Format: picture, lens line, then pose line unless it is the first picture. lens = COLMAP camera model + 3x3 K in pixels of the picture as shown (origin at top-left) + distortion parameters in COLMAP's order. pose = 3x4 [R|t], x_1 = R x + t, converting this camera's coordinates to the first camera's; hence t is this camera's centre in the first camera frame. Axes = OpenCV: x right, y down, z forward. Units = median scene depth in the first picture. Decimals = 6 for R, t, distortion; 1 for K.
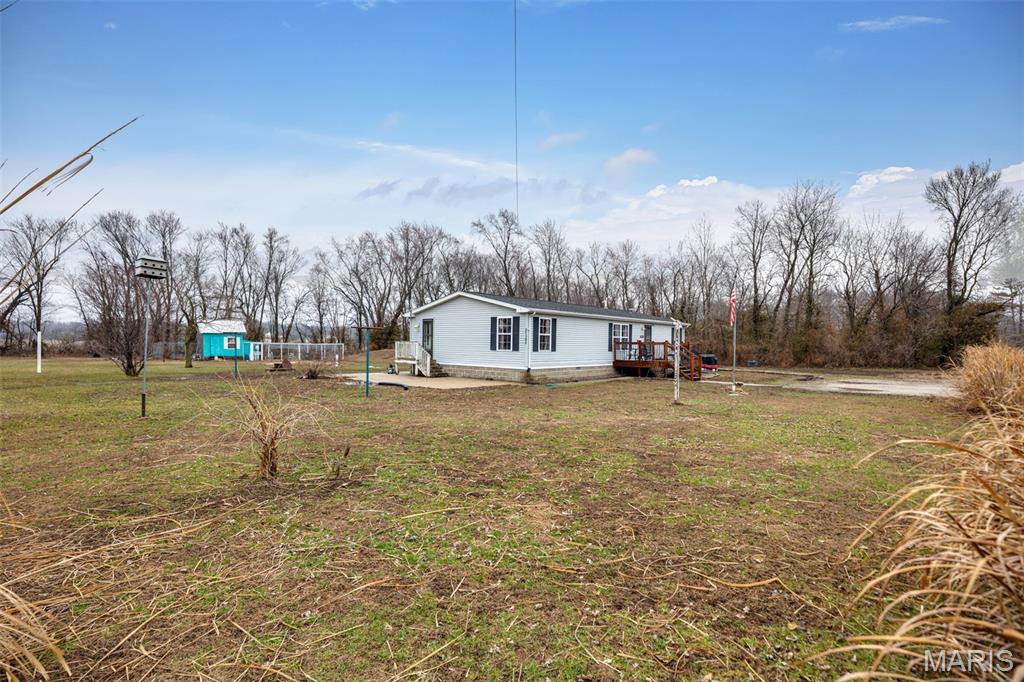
lens RADIAL K [[508.5, 0, 512.3], [0, 508.5, 343.7], [0, 0, 1]] dist [0.000389, 0.000729]
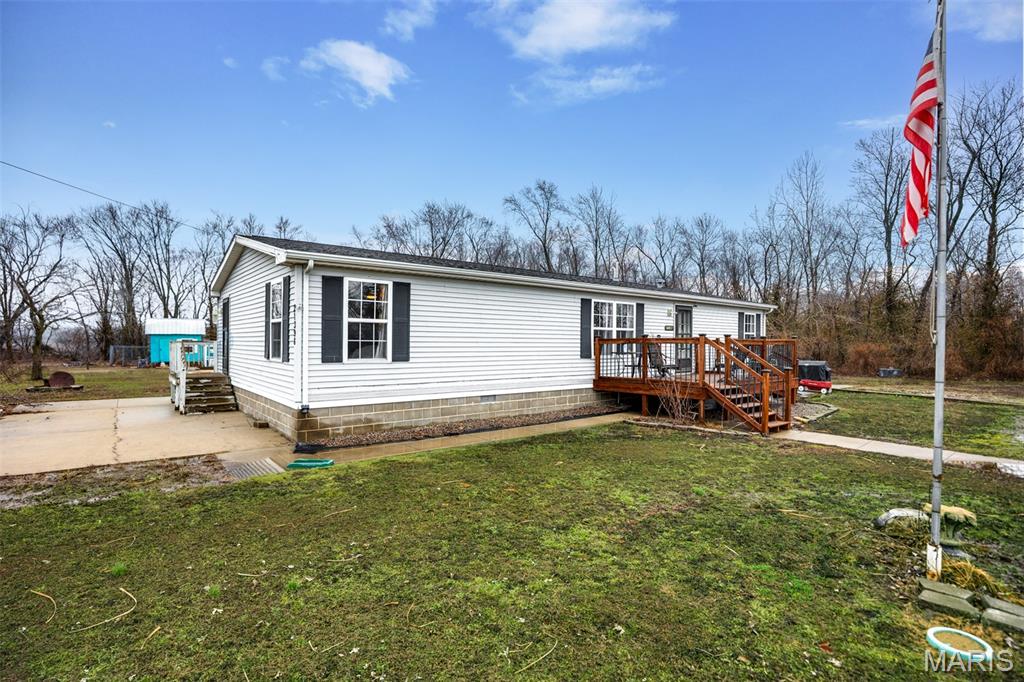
lens RADIAL K [[508.5, 0, 512.3], [0, 508.5, 341.5], [0, 0, 1]] dist [0.000389, 0.000729]
pose [[0.985216, -0.008508, -0.171104, 0.114181], [0.007338, 0.999945, -0.007472, 0.001332], [0.171158, 0.006106, 0.985225, 0.287394]]
